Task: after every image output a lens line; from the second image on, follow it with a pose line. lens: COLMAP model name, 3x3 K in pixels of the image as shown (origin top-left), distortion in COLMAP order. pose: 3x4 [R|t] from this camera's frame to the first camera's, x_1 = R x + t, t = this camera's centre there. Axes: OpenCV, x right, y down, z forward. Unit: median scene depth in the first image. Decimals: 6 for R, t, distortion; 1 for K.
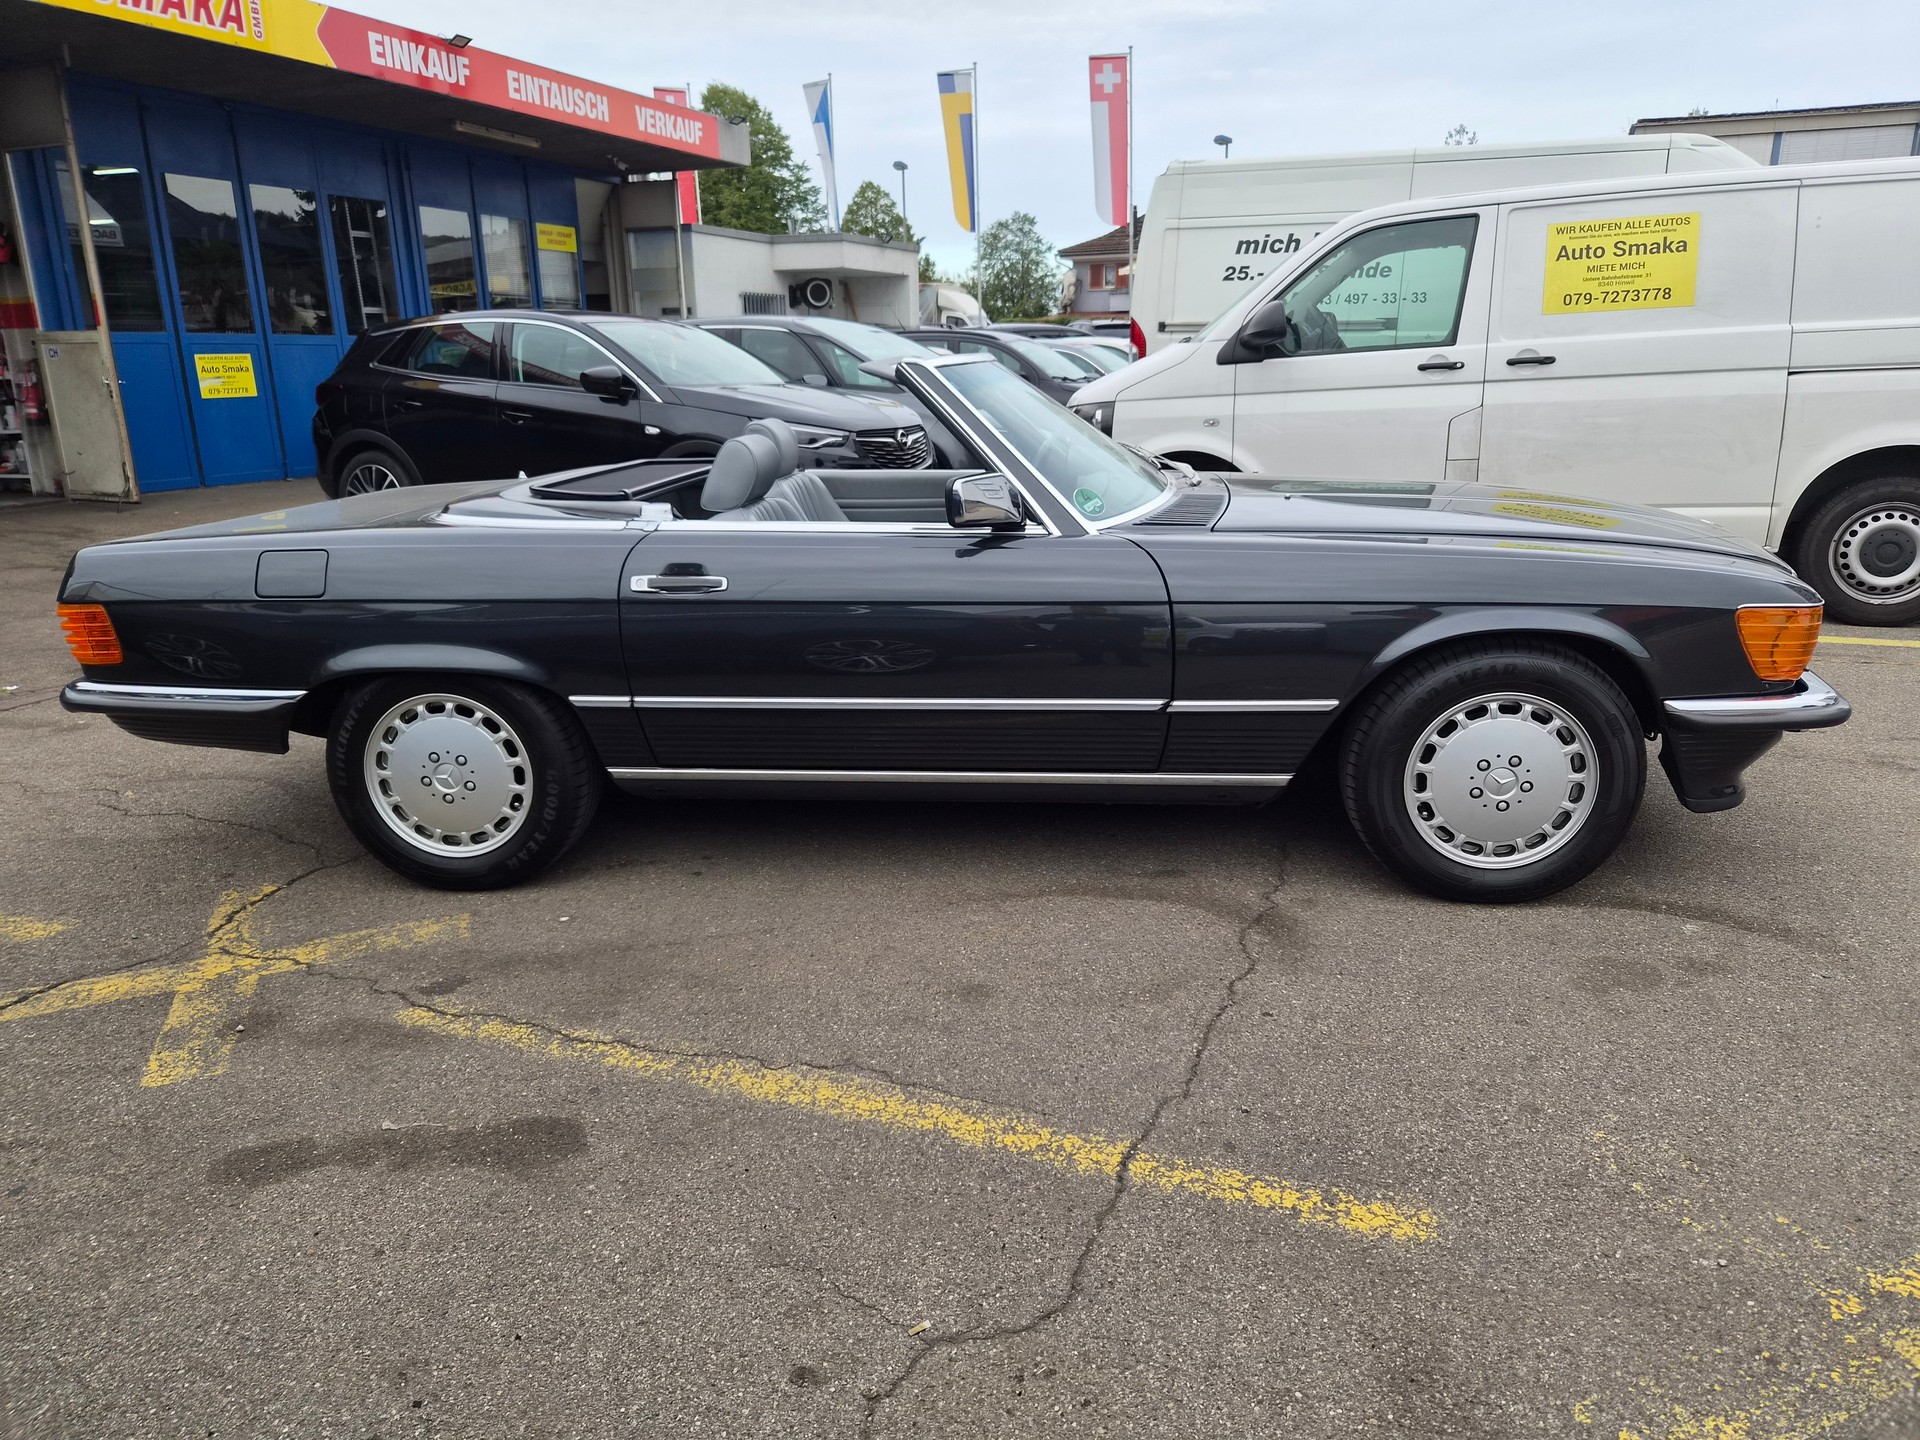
lens RADIAL K [[1287.8, 0, 968.8], [0, 1287.8, 714.6], [0, 0, 1]] dist [0.065497, -0.053833]
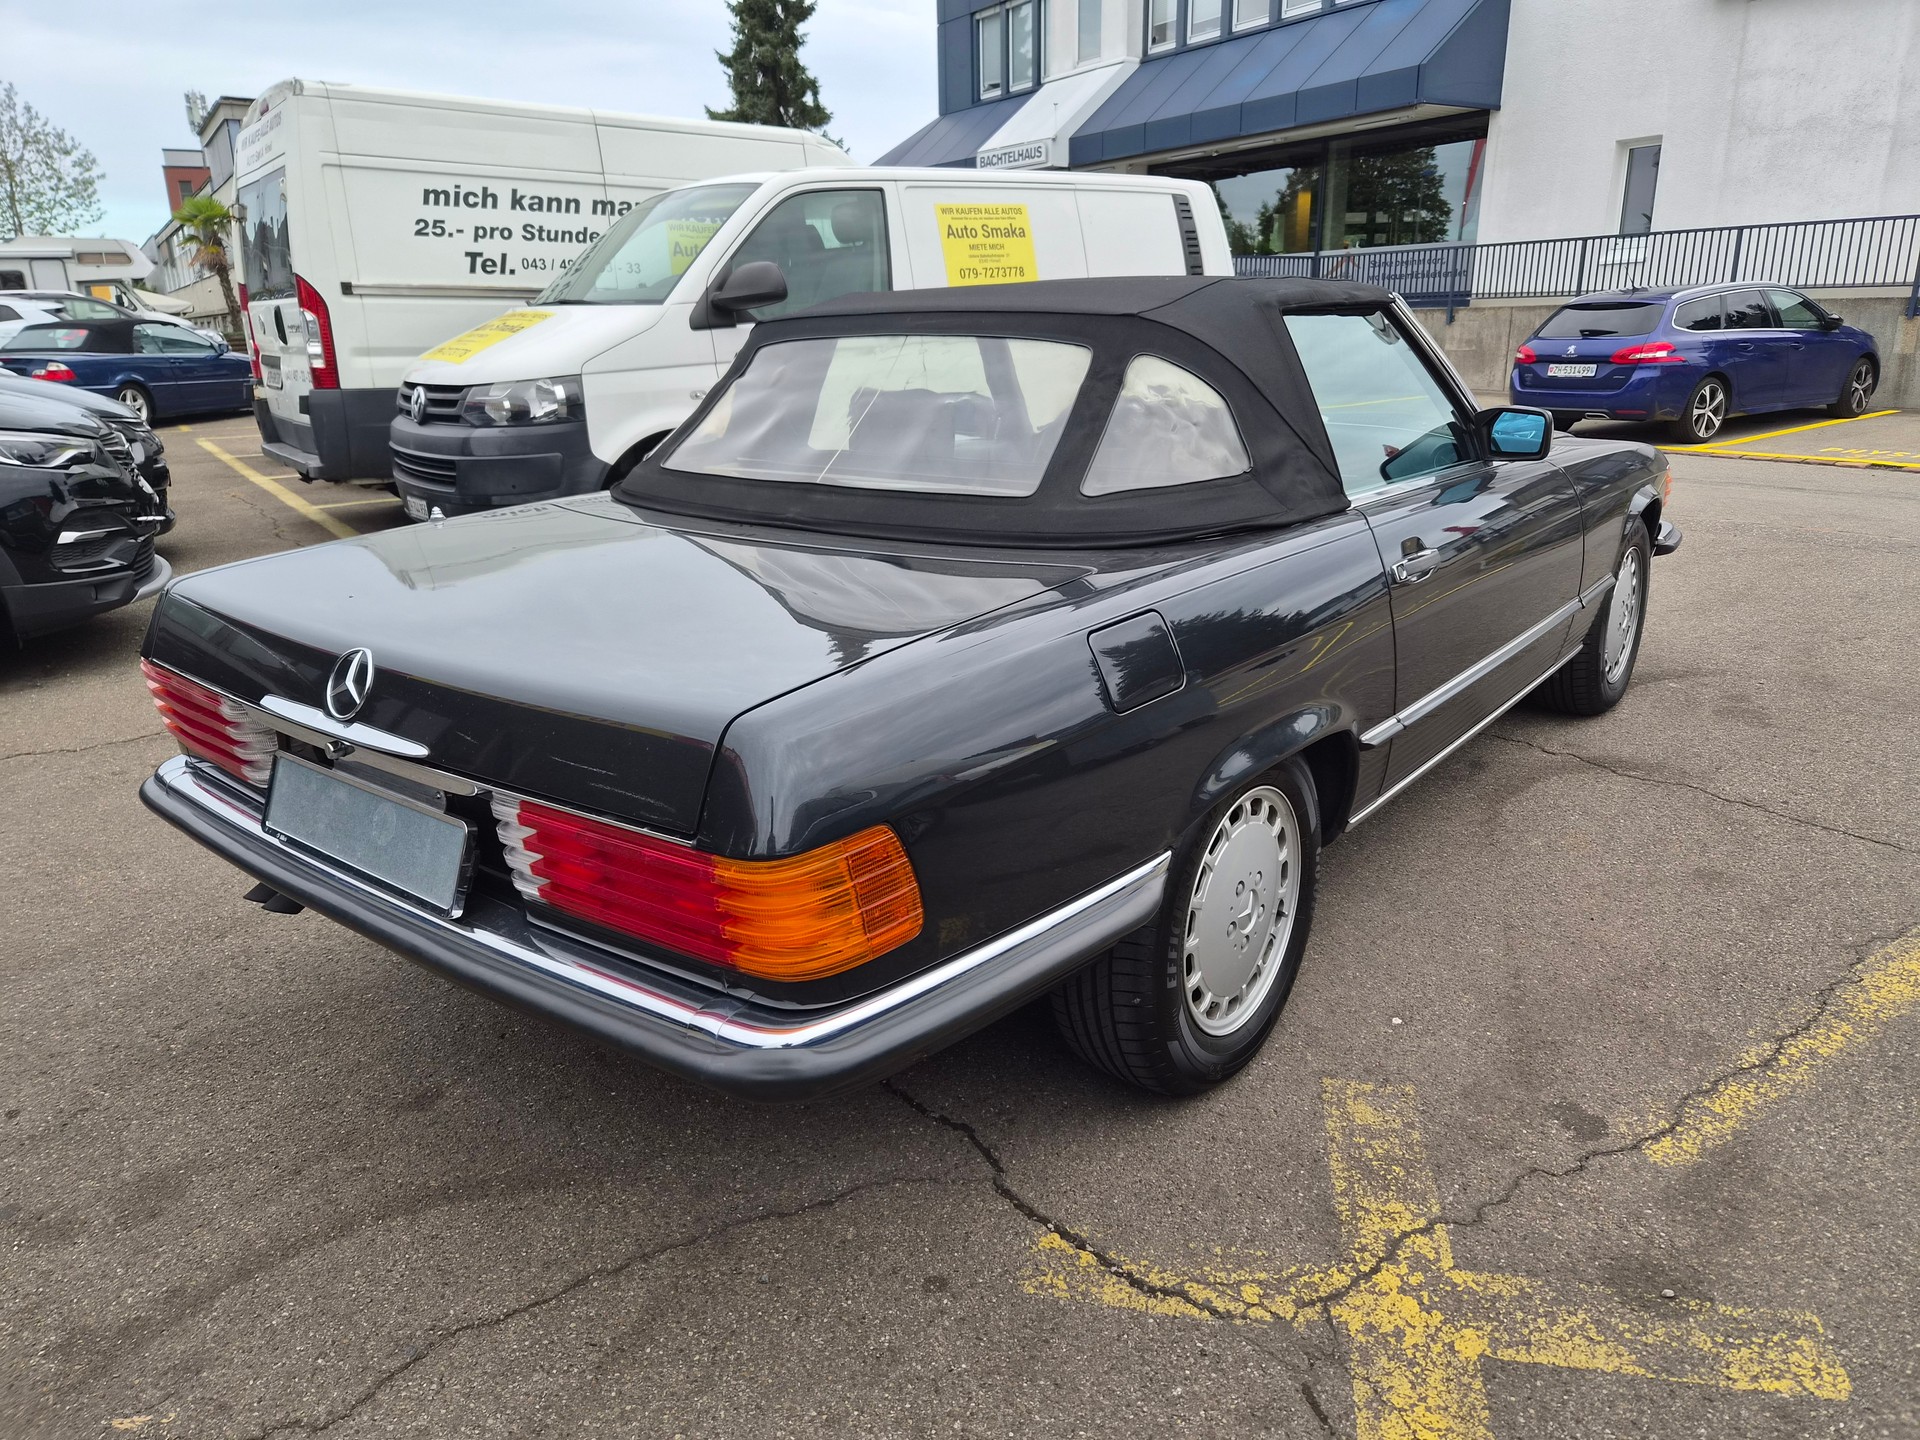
lens RADIAL K [[1287.8, 0, 975.0], [0, 1287.8, 708.9], [0, 0, 1]] dist [0.065497, -0.053833]
pose [[0.541398, -0.237593, 0.806497, -1.001158], [0.234184, 0.963894, 0.126755, -0.172444], [-0.807493, 0.120244, 0.577491, 0.718720]]
